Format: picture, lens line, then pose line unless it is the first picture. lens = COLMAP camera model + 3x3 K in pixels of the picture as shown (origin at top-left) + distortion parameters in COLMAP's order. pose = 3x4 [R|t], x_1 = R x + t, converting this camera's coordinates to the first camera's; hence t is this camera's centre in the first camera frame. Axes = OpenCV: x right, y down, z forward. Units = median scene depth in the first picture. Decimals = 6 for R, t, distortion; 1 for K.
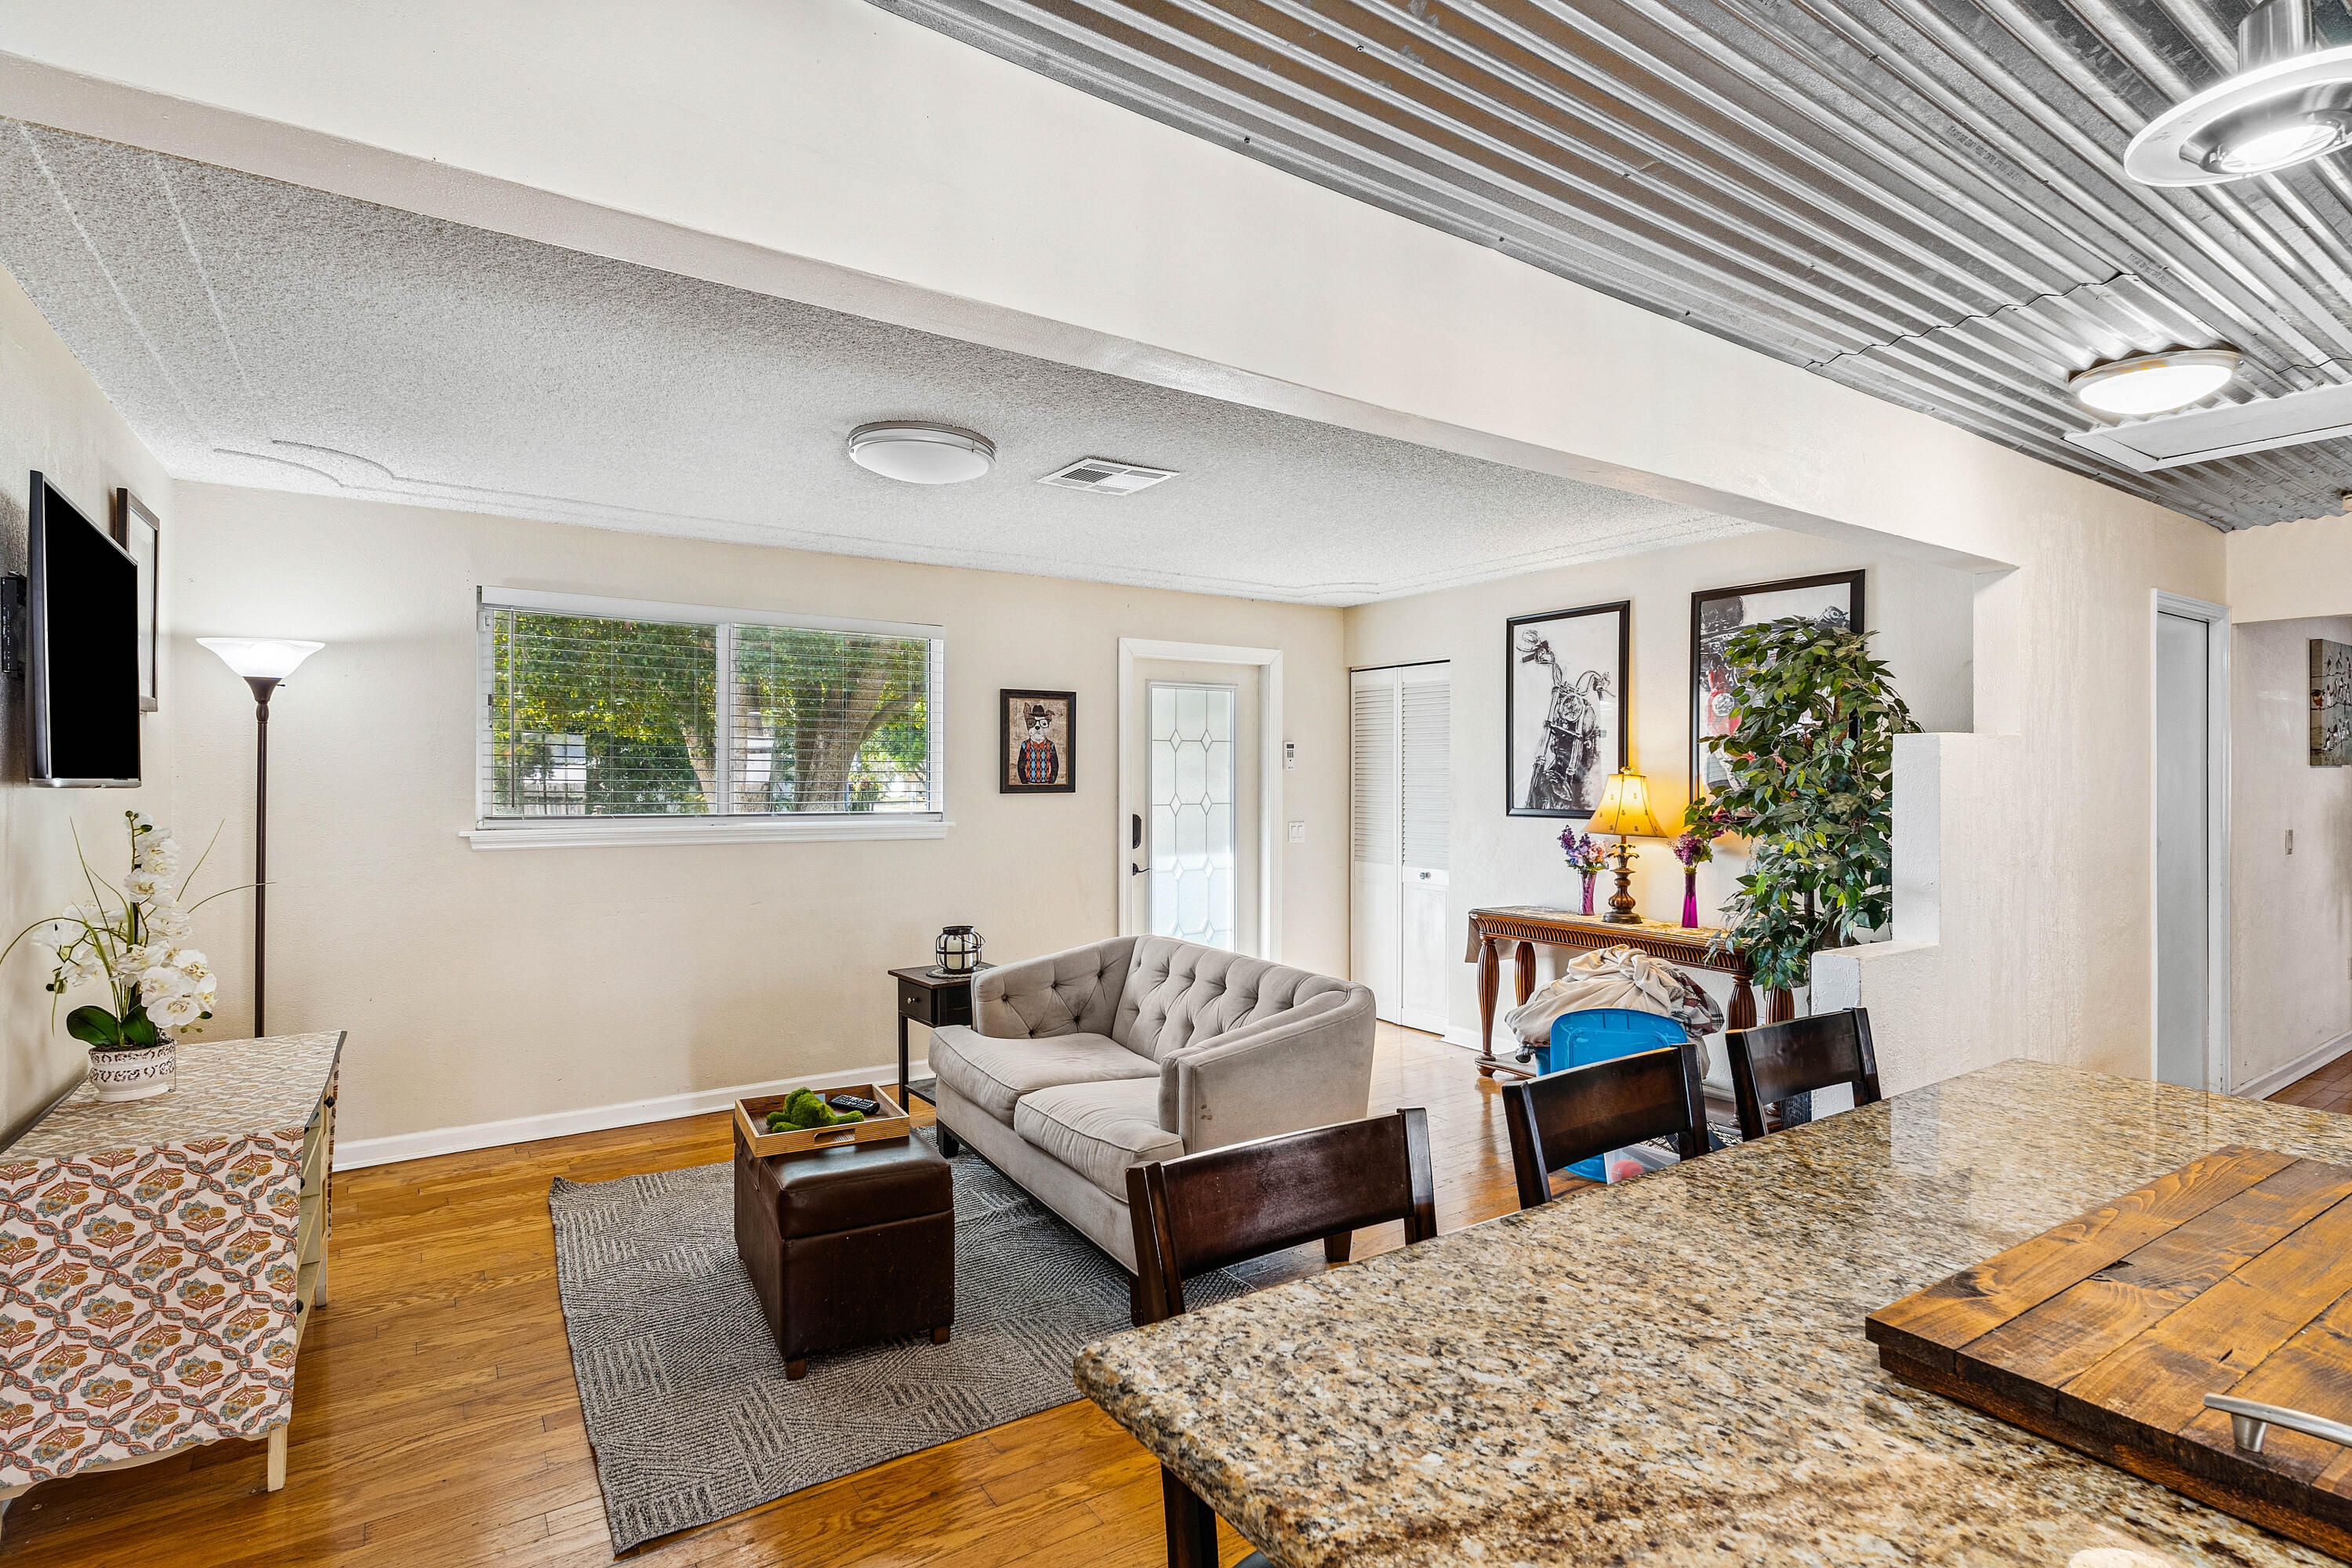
lens RADIAL K [[1142.2, 0, 1176.0], [0, 1142.2, 784.0], [0, 0, 1]] dist [0.001576, 0.000116]
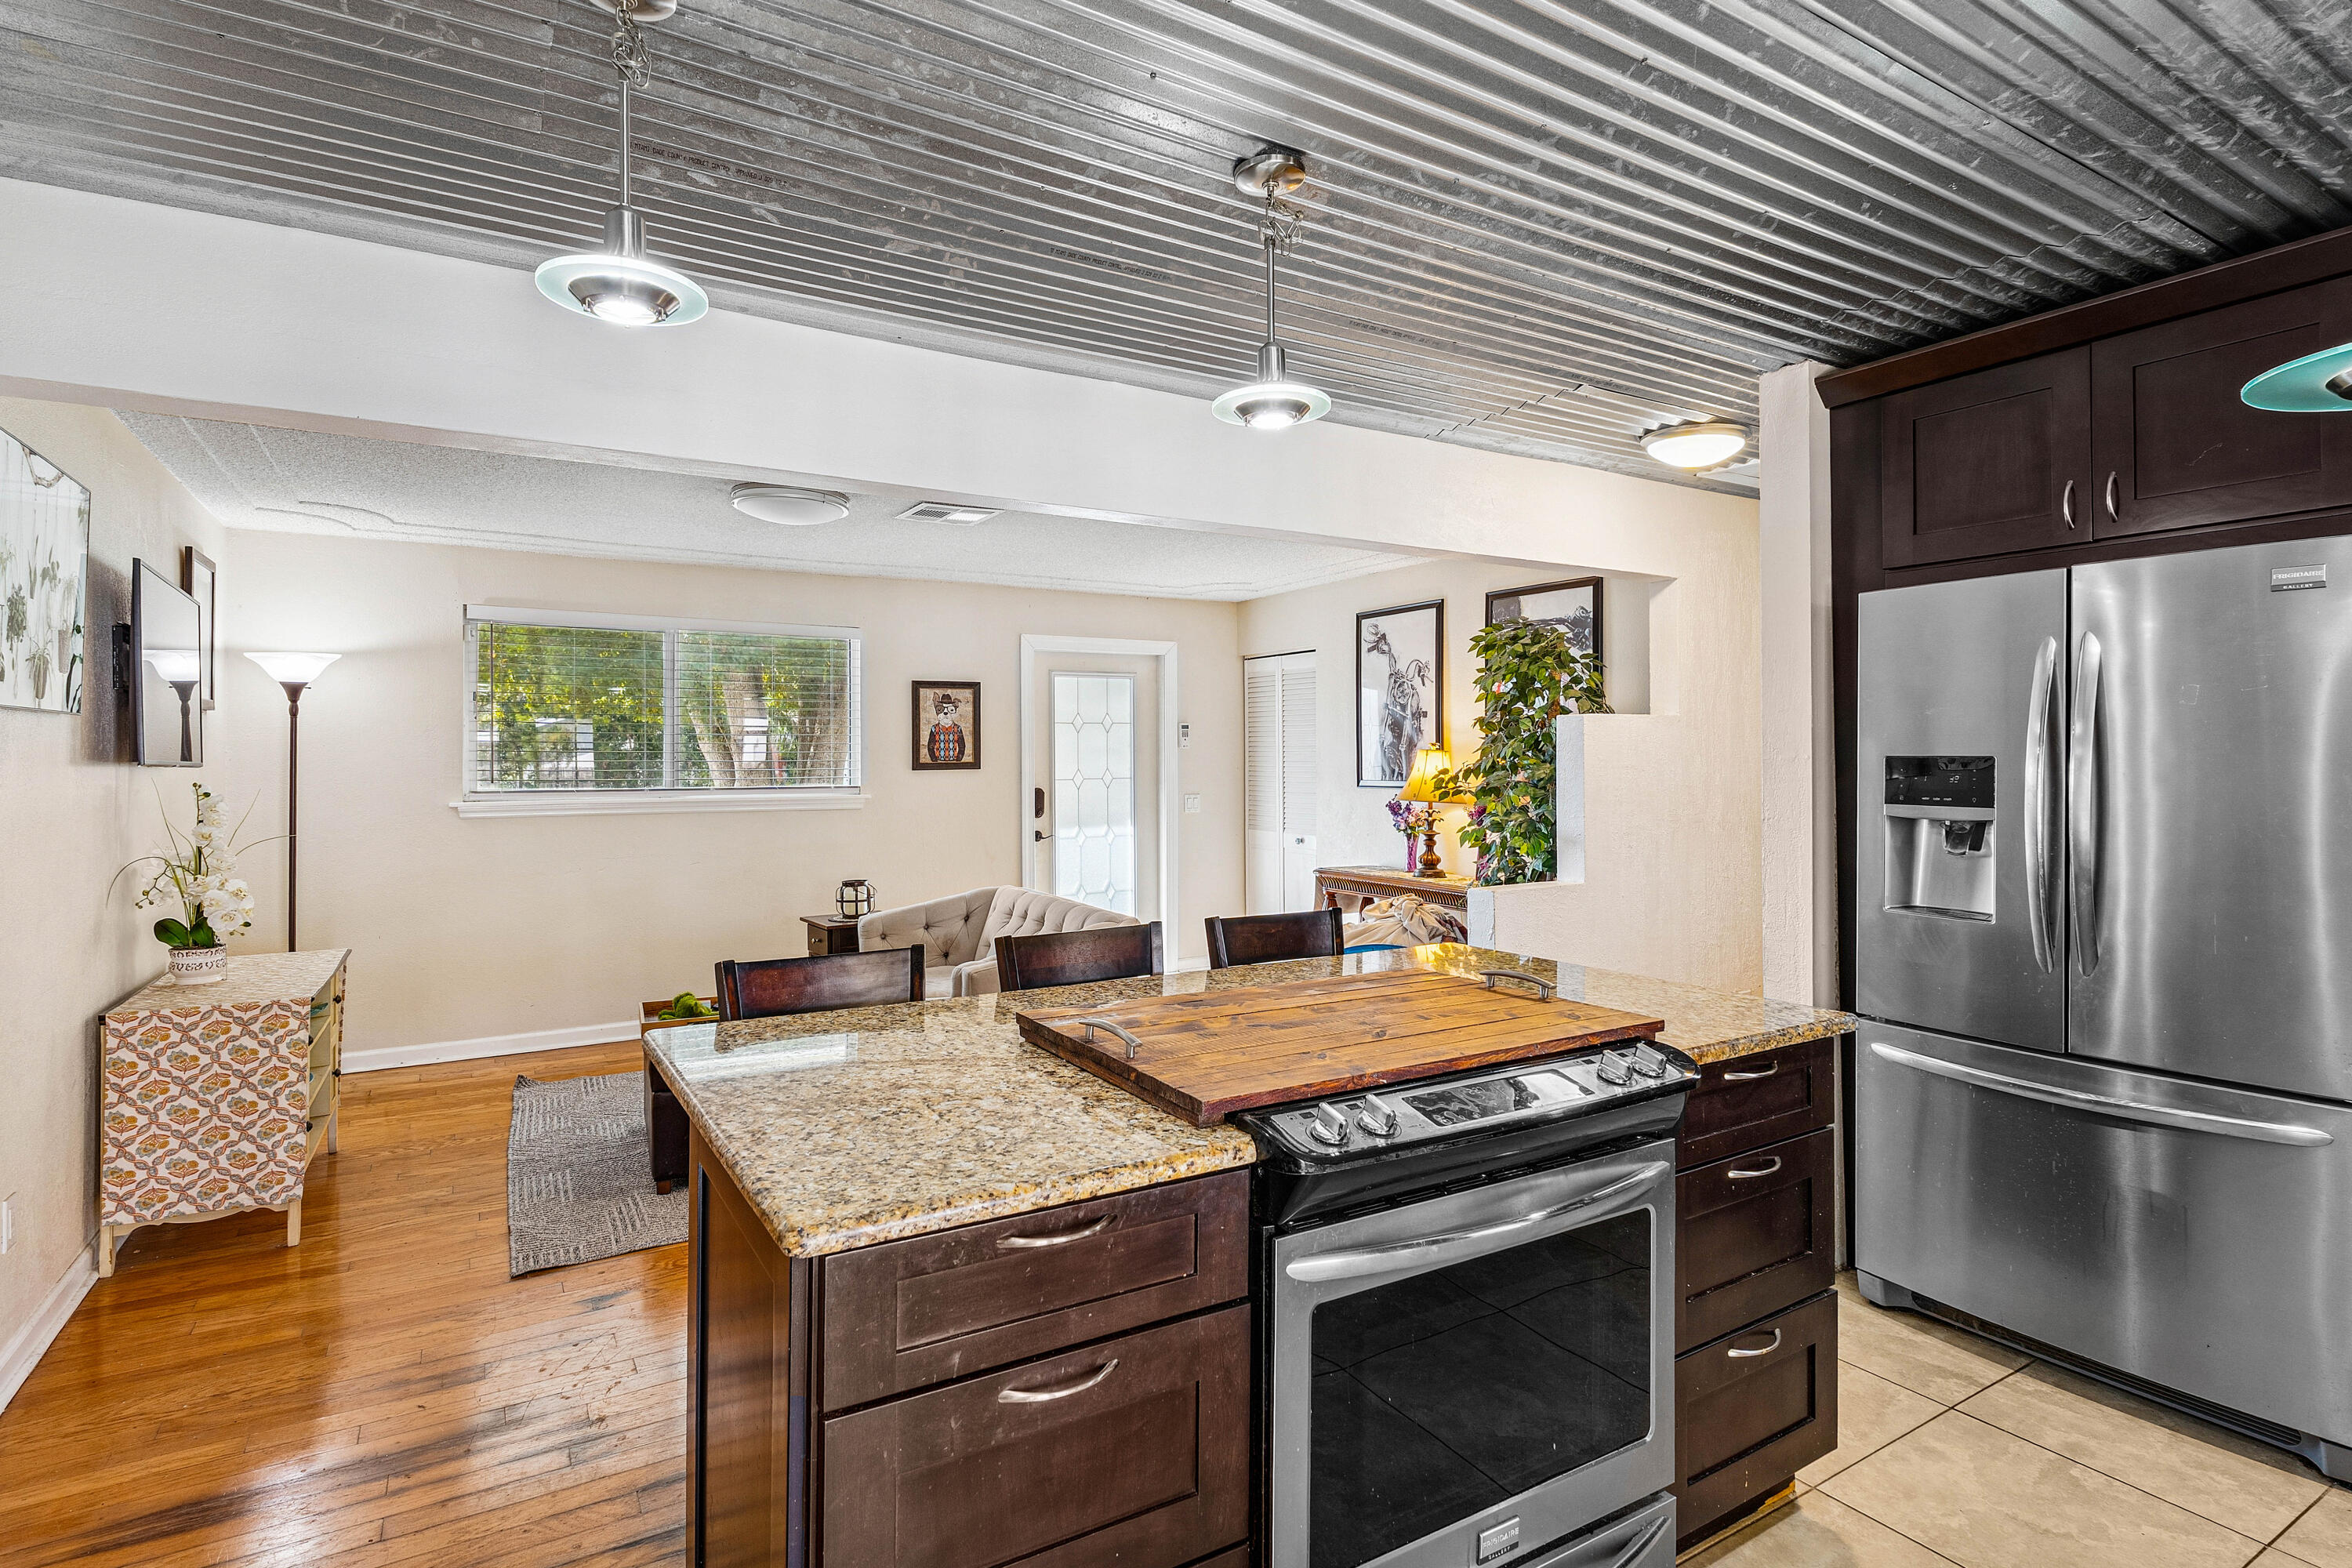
lens RADIAL K [[1179.6, 0, 1176.3], [0, 1179.6, 756.5], [0, 0, 1]] dist [0.002493, 0.000847]
pose [[0.998930, -0.007539, -0.045633, 0.250844], [0.007260, 0.999954, -0.006282, 0.005671], [0.045678, 0.005944, 0.998939, -0.279199]]
